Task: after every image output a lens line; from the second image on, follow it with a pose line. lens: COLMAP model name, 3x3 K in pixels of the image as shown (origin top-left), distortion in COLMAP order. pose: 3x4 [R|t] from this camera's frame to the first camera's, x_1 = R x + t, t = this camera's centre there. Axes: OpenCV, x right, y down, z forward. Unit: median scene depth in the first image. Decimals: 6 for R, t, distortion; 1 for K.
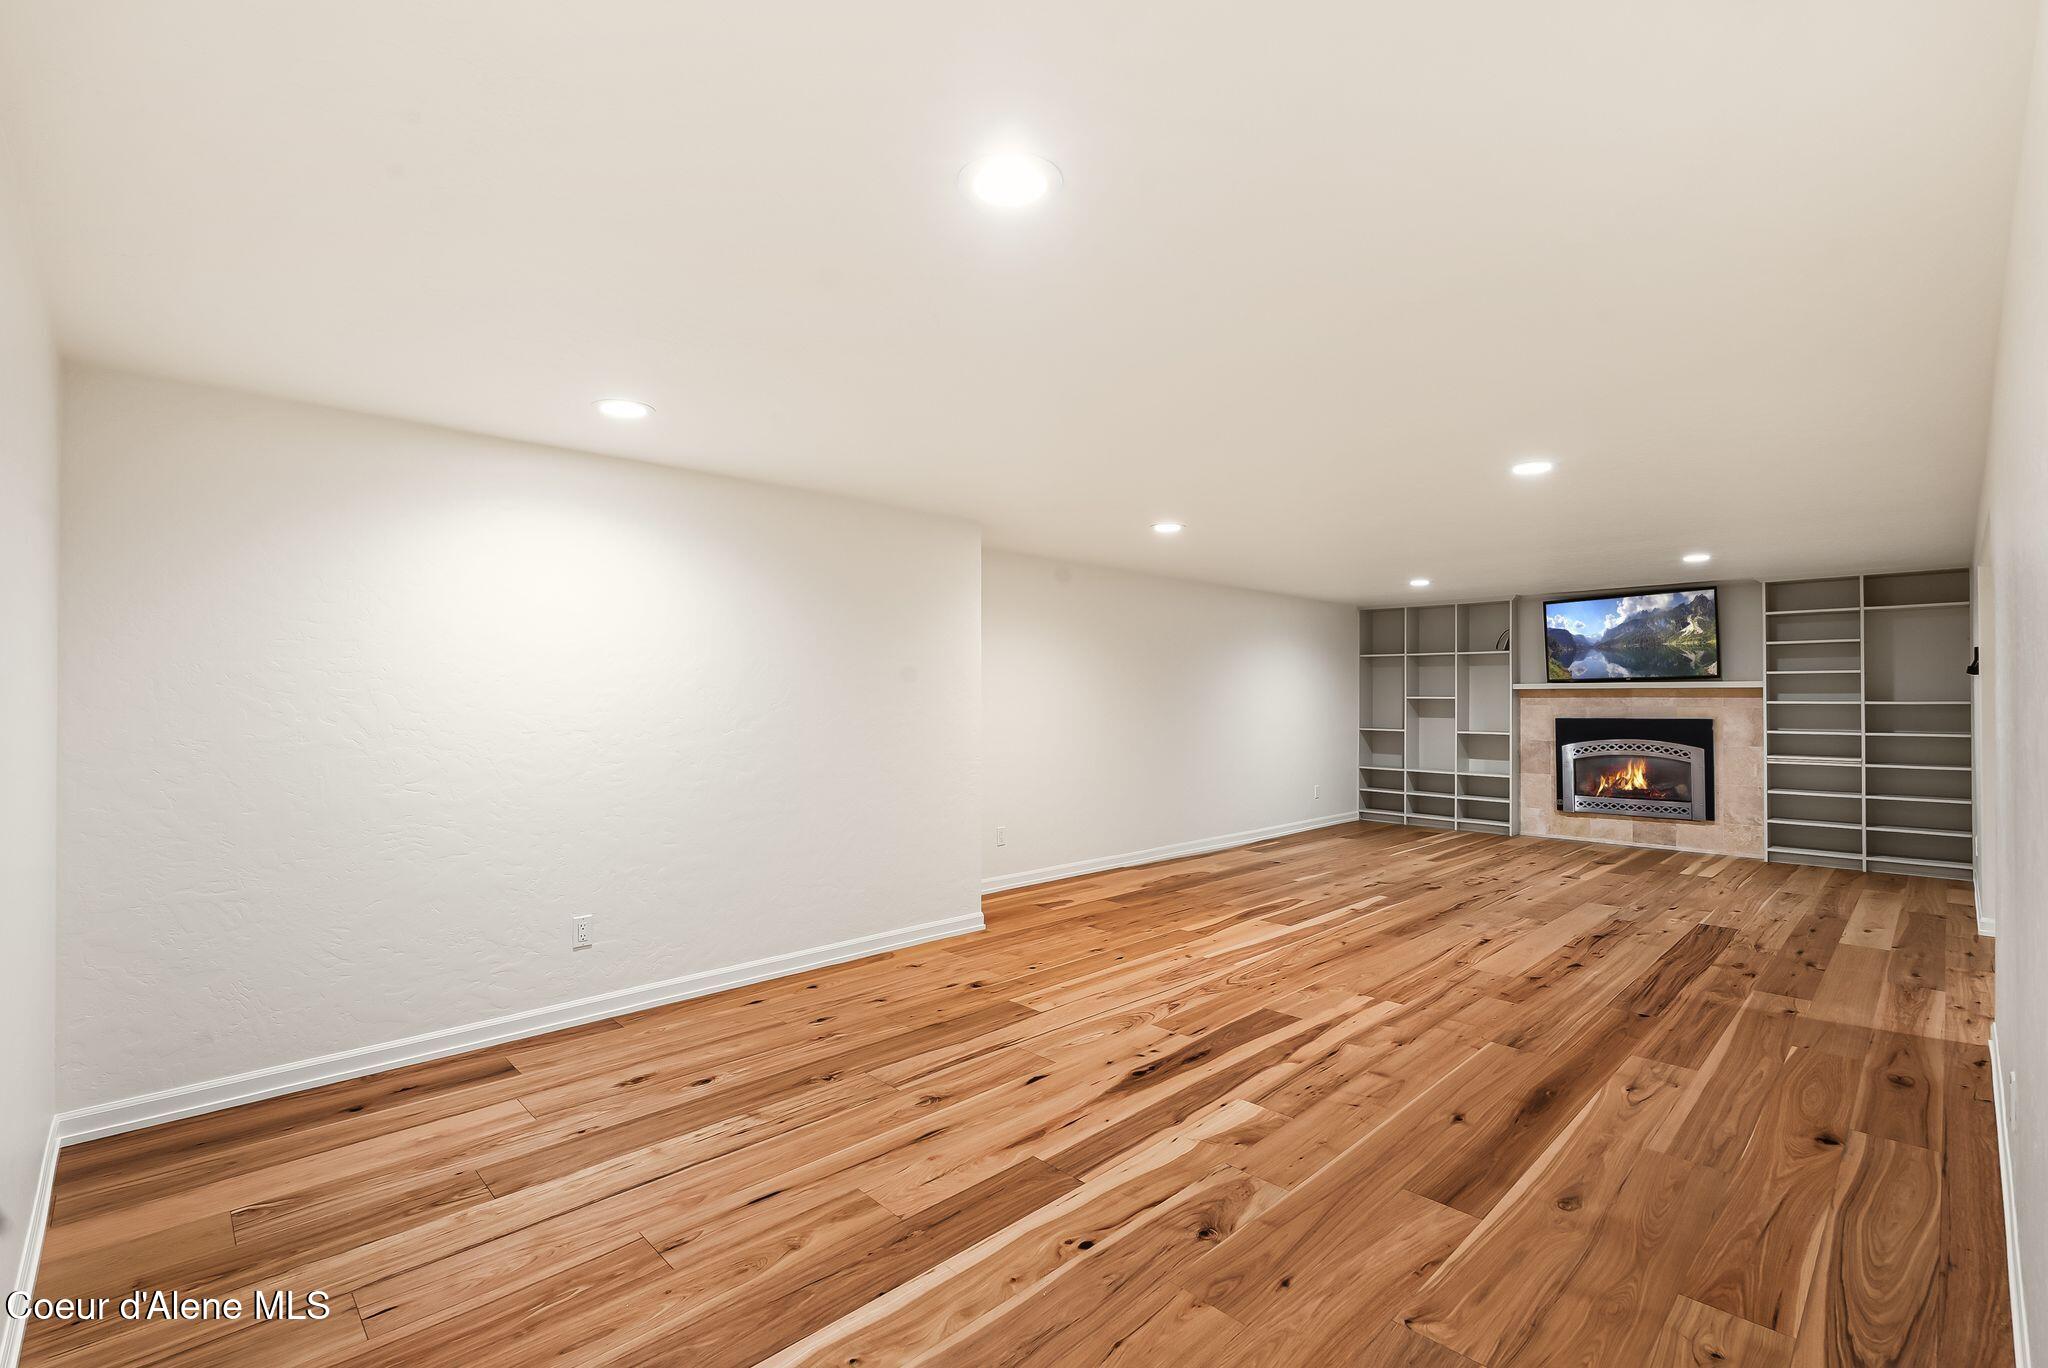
lens RADIAL K [[896.9, 0, 1024.0], [0, 896.9, 684.0], [0, 0, 1]] dist [-0.002587, -0.000427]
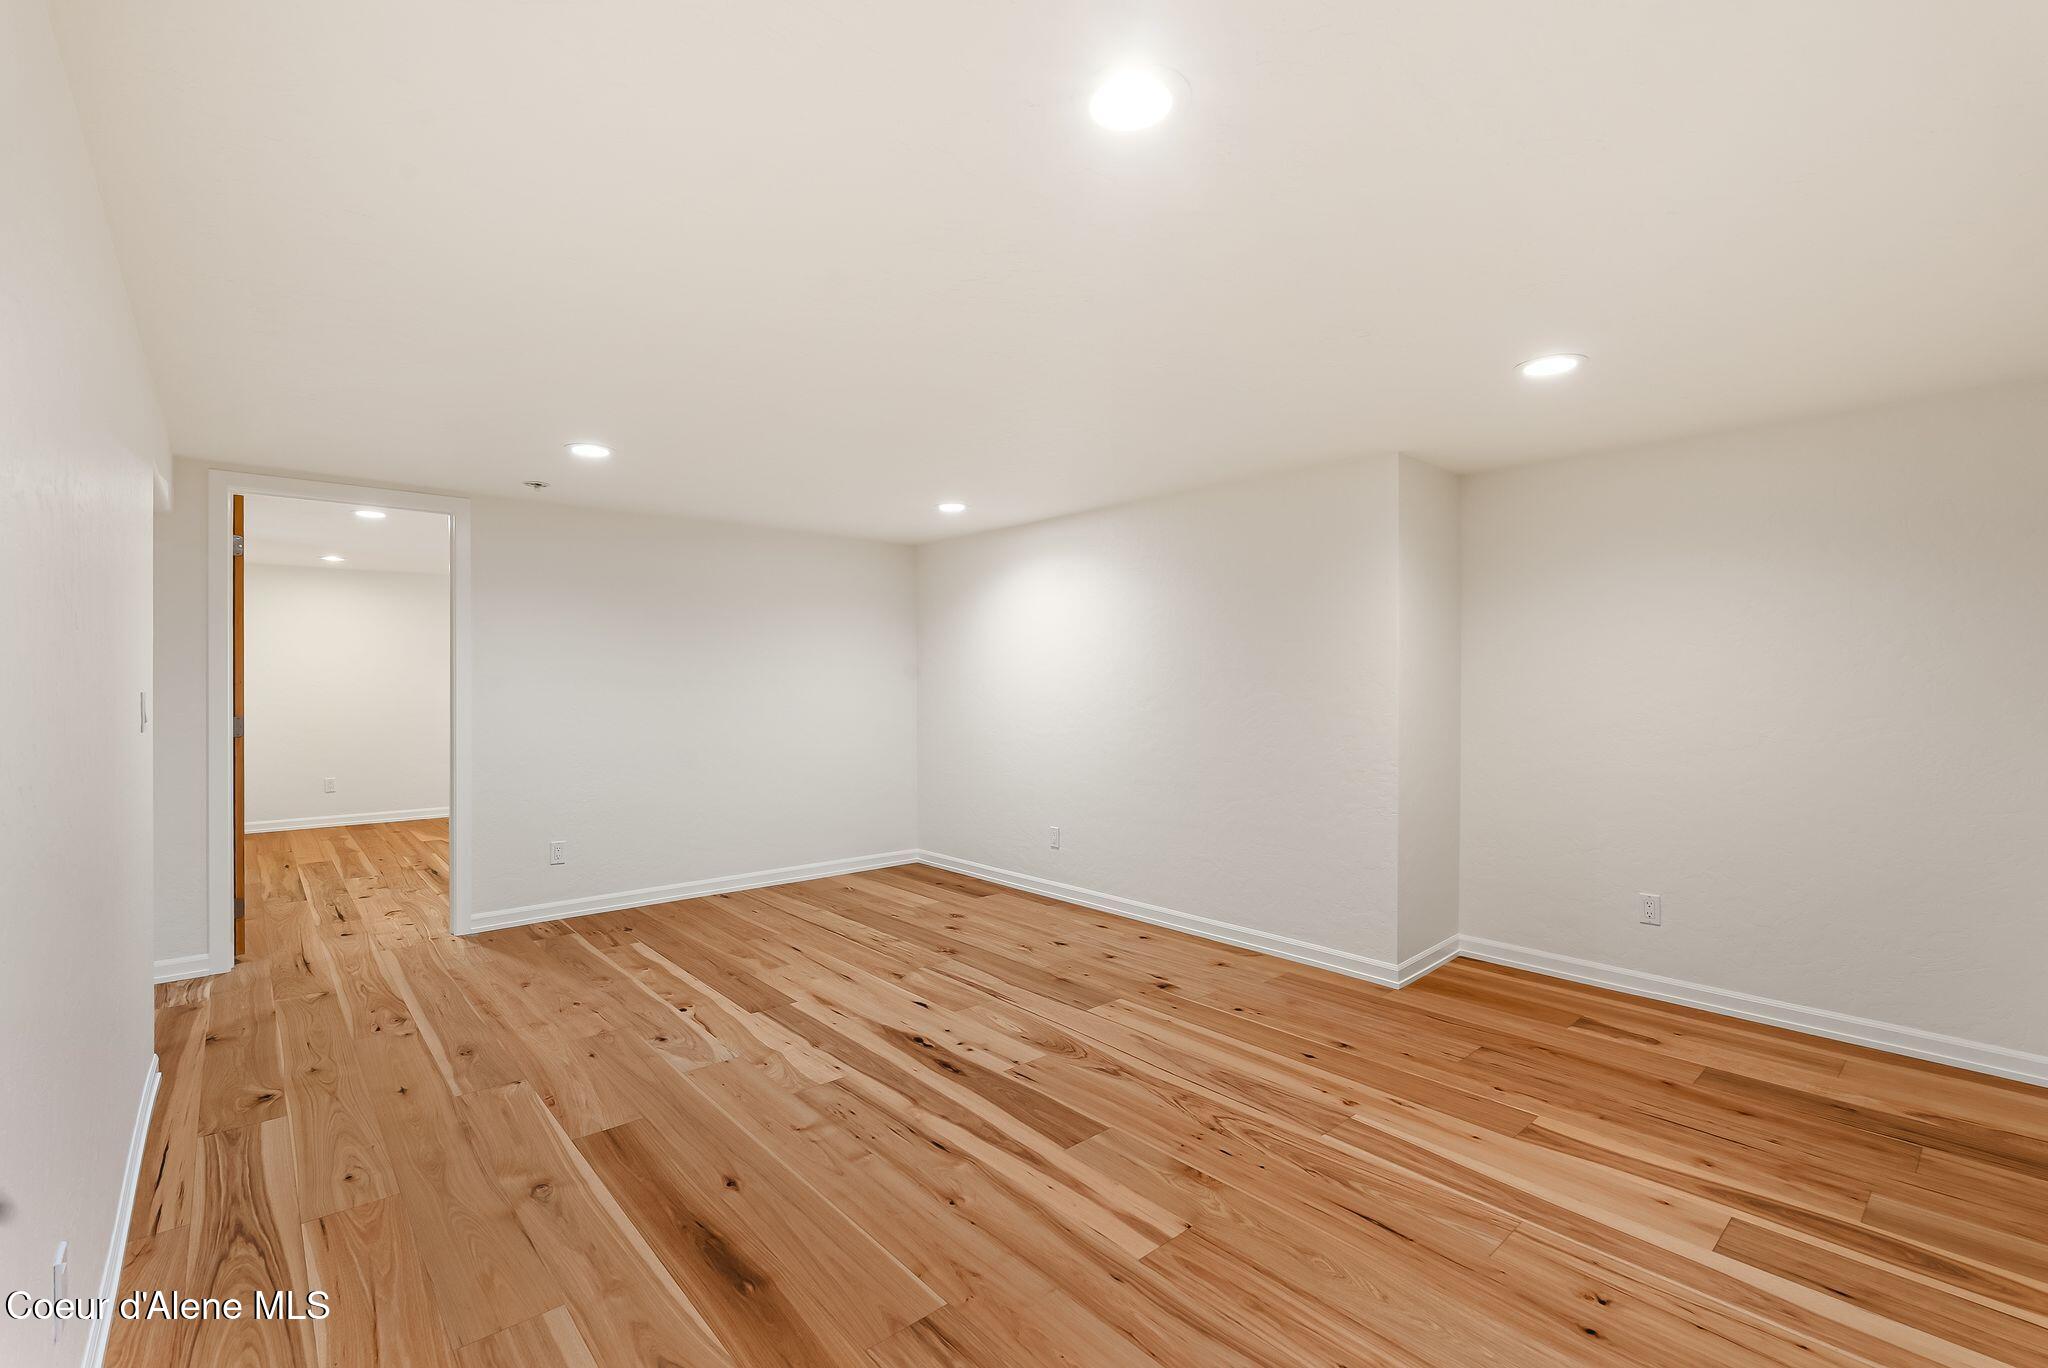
lens RADIAL K [[896.9, 0, 1024.0], [0, 896.9, 684.0], [0, 0, 1]] dist [-0.002587, -0.000427]
pose [[-0.044357, 0.001431, -0.999015, 1.078316], [0.014520, 0.999894, 0.000787, 0.018948], [0.998910, -0.014471, -0.044374, 1.086633]]
